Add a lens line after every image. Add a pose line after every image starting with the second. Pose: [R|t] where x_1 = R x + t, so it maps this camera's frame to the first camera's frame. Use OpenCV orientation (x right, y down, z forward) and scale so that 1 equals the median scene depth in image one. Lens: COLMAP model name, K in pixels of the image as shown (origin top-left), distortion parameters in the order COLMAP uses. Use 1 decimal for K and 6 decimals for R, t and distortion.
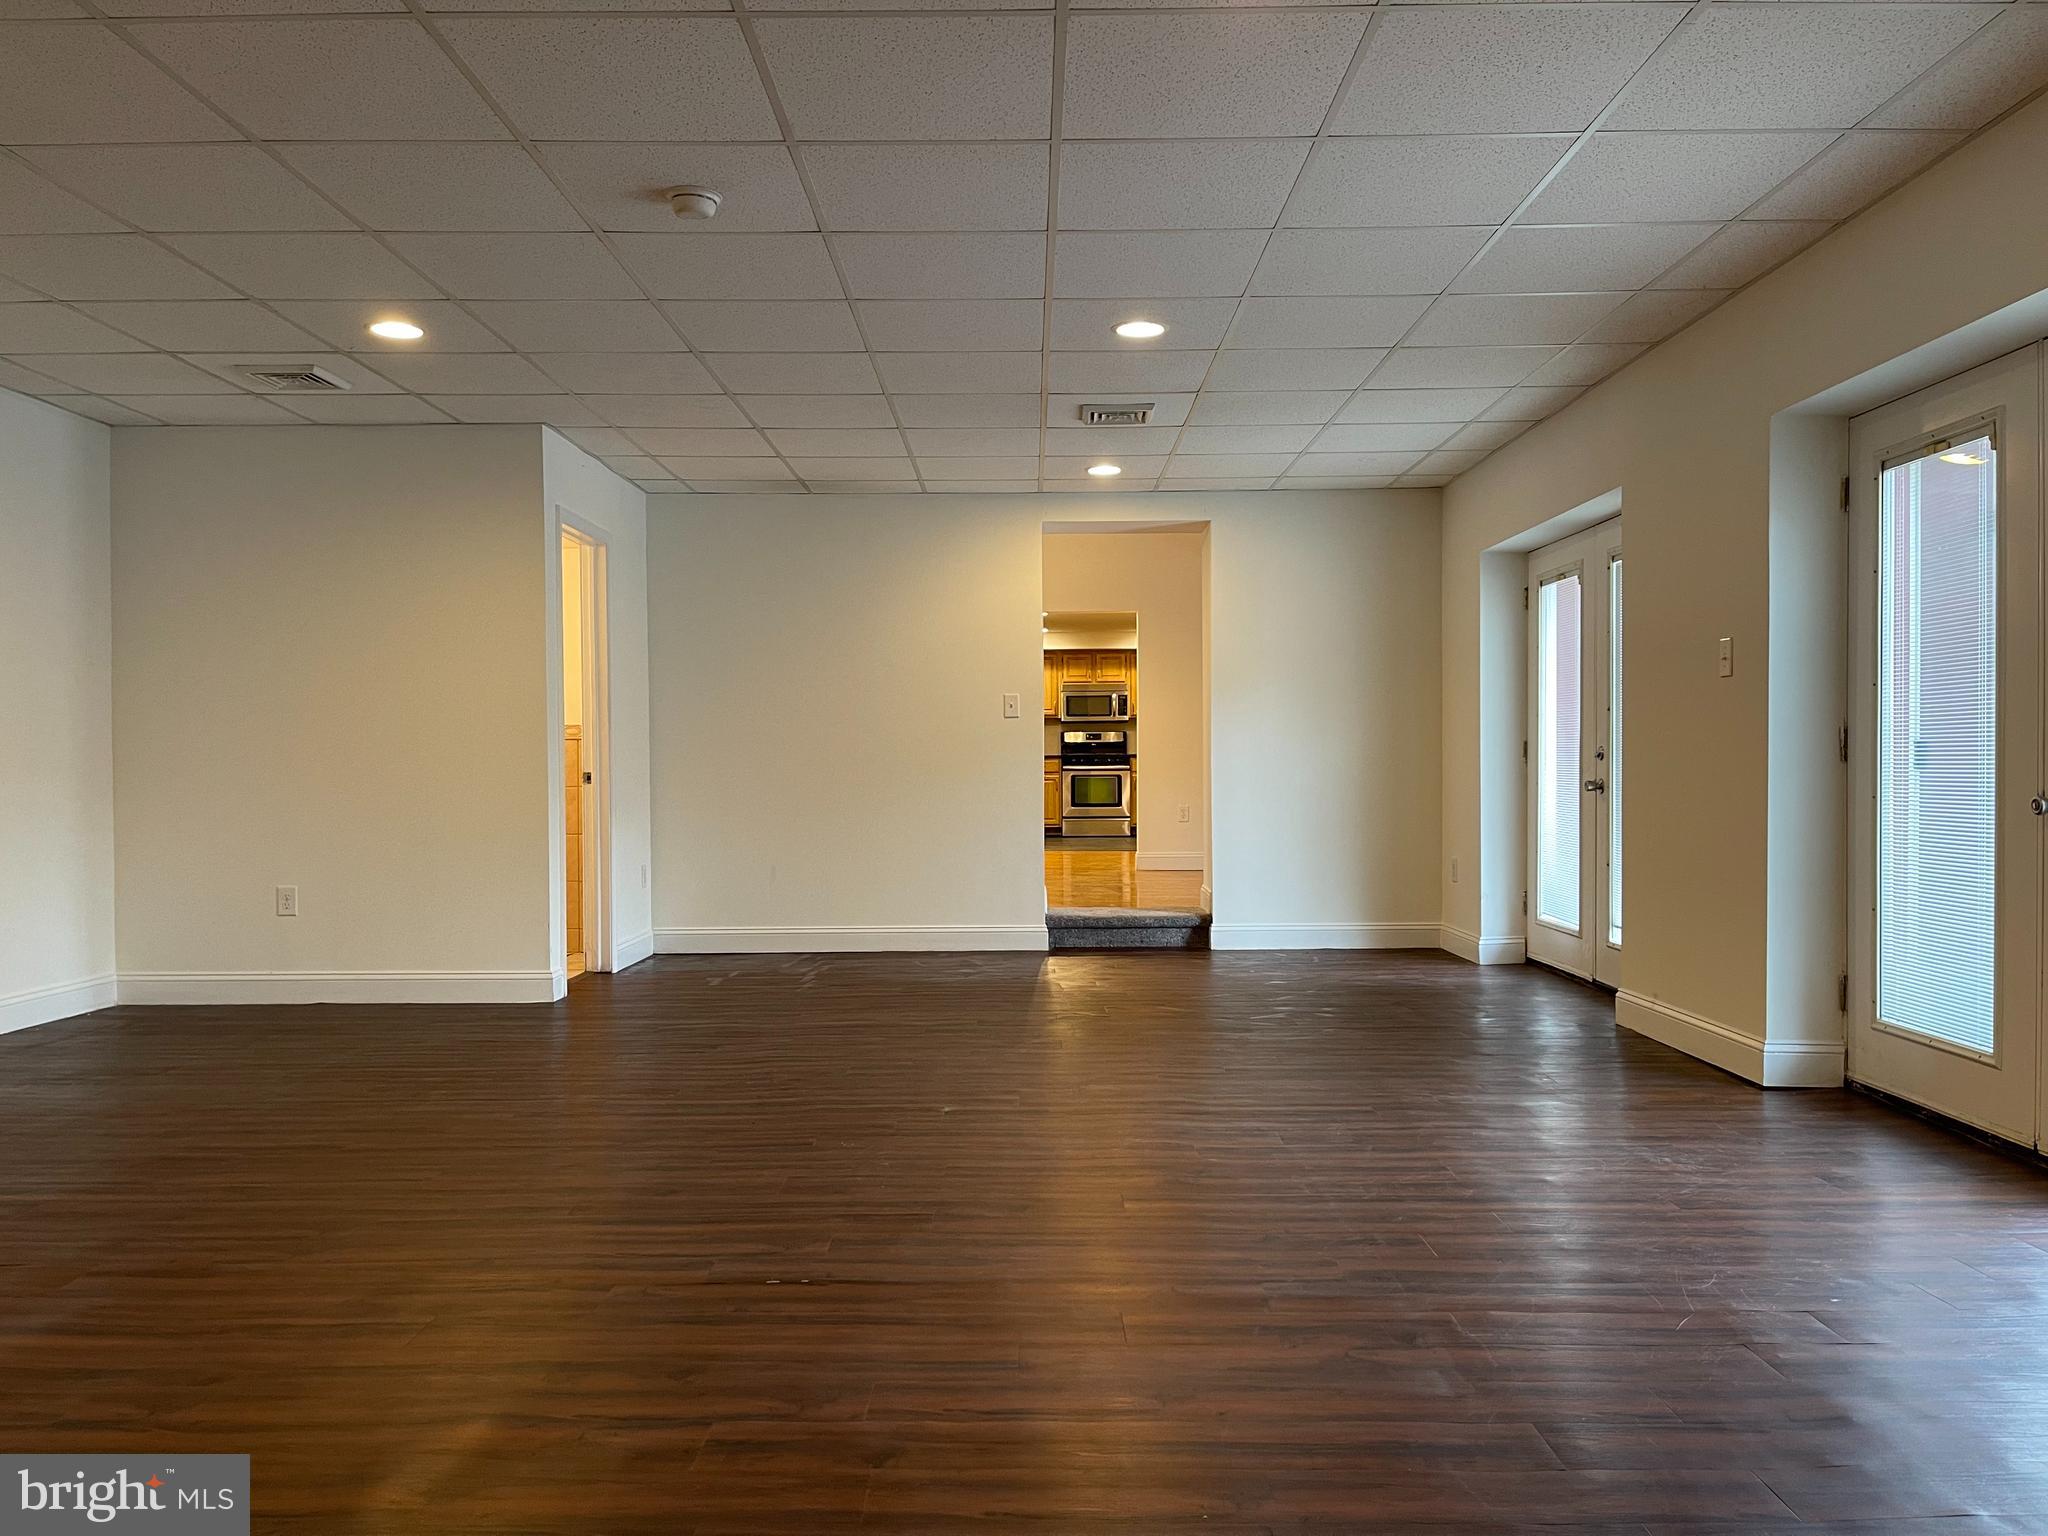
lens RADIAL K [[1563.2, 0, 1023.6], [0, 1563.2, 763.7], [0, 0, 1]] dist [0.078337, -0.091910]
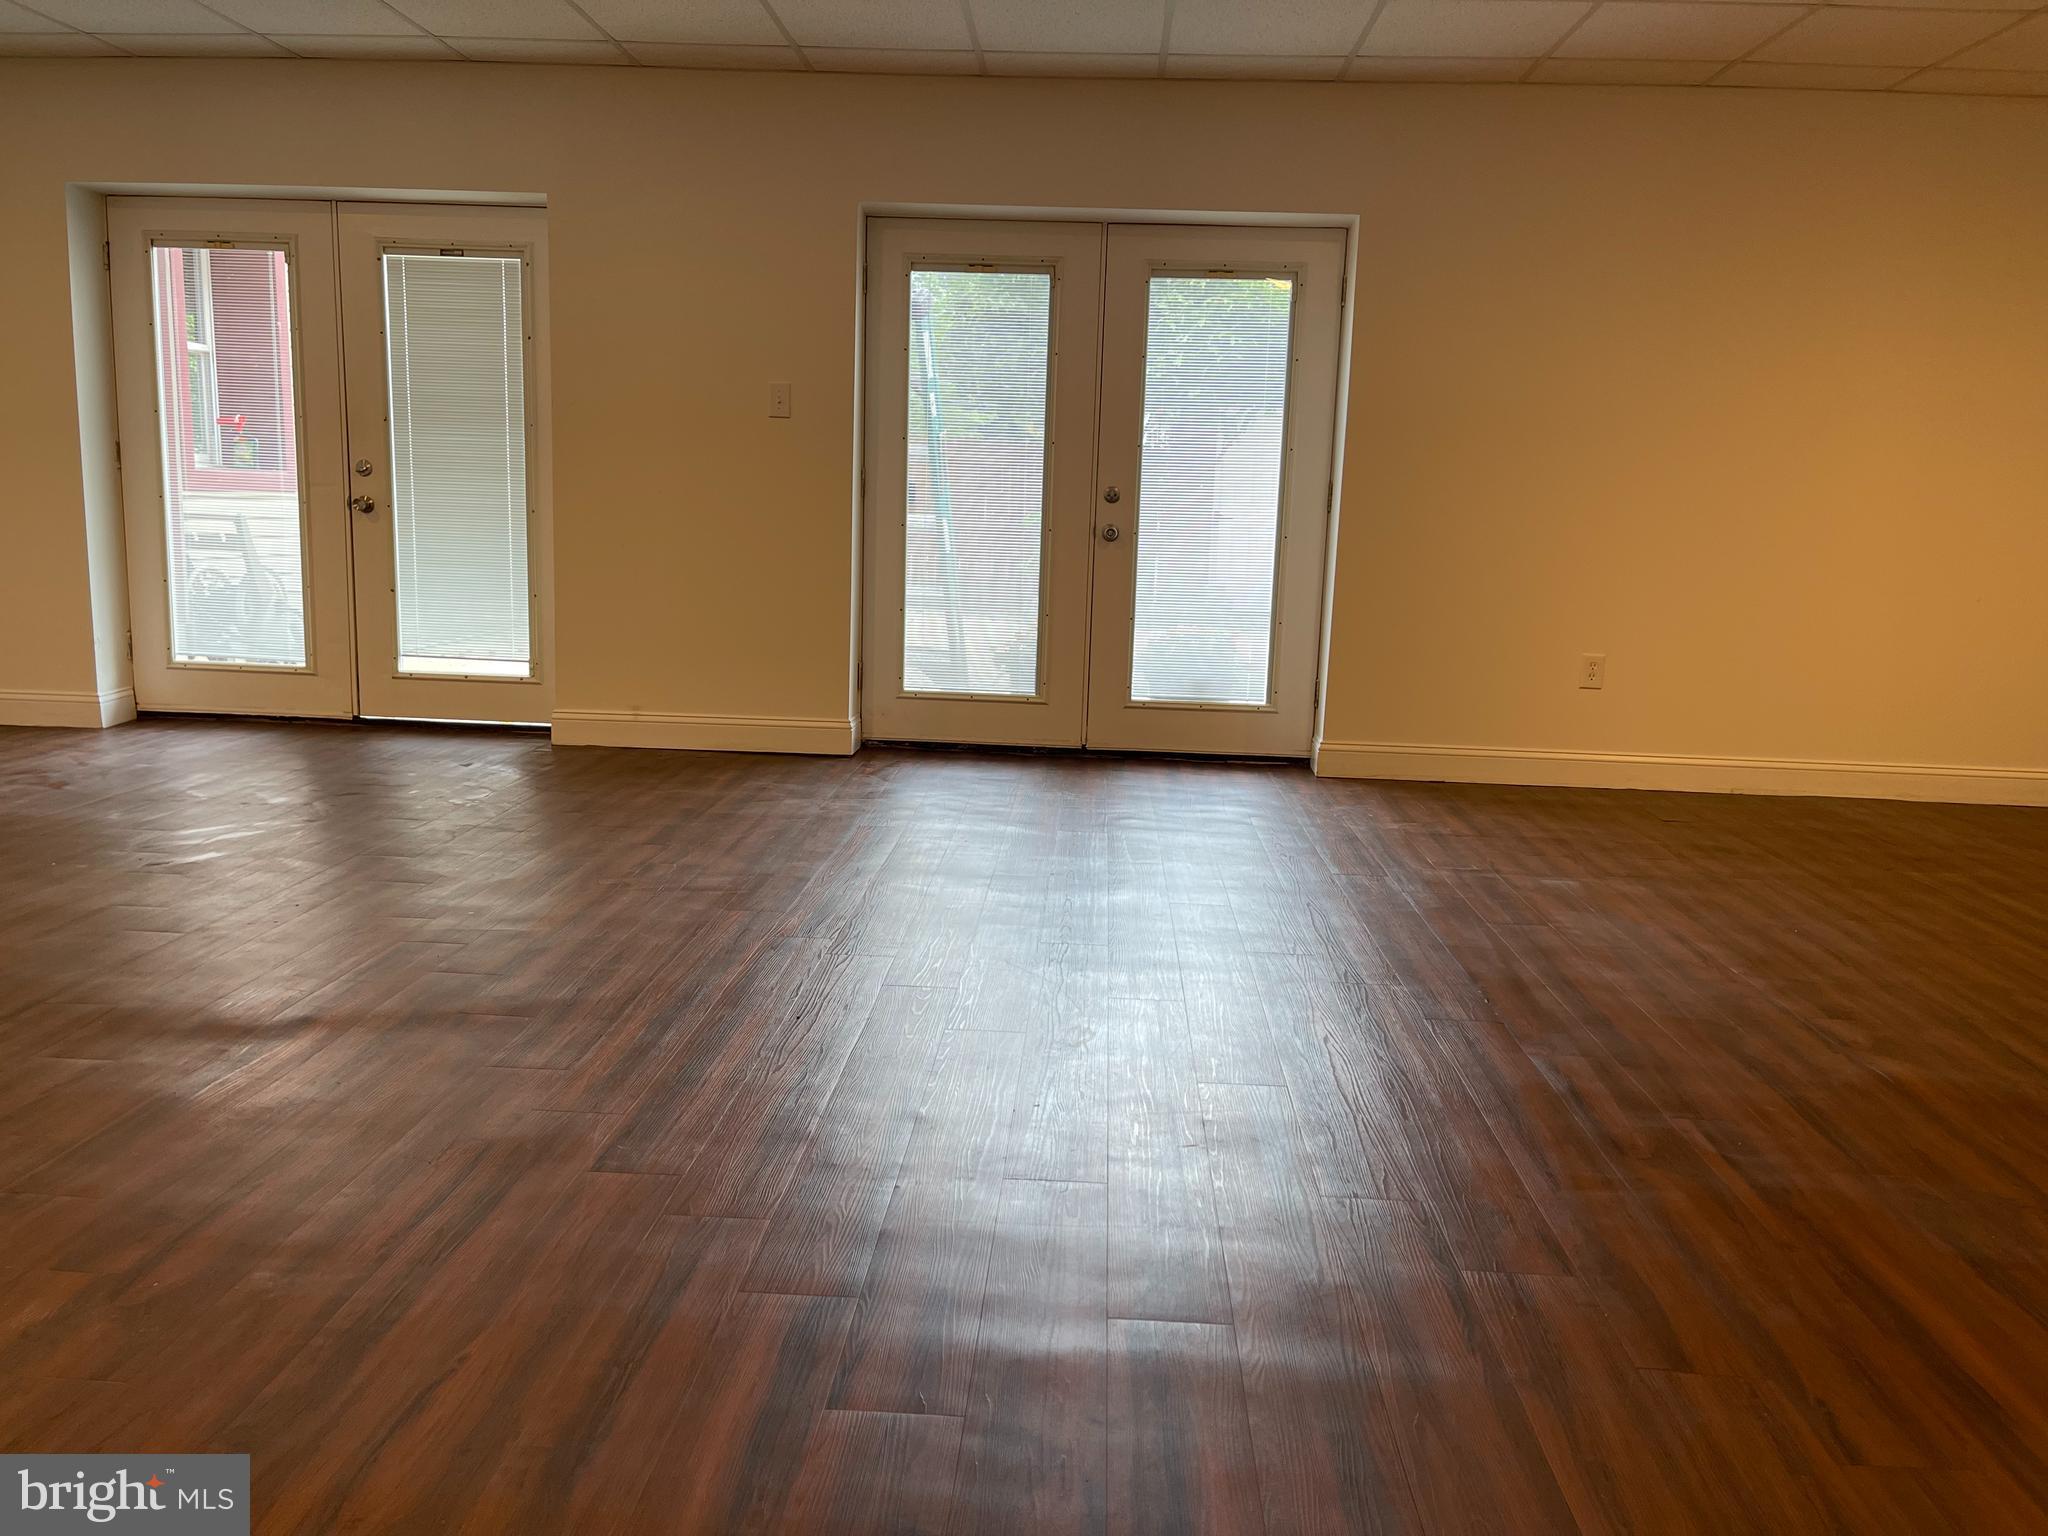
lens RADIAL K [[1563.2, 0, 1026.7], [0, 1563.2, 766.0], [0, 0, 1]] dist [0.078337, -0.091910]
pose [[0.060104, -0.177513, 0.982281, -0.542774], [-0.034993, 0.983081, 0.179799, -0.014541], [-0.997579, -0.045179, 0.052876, 0.555291]]
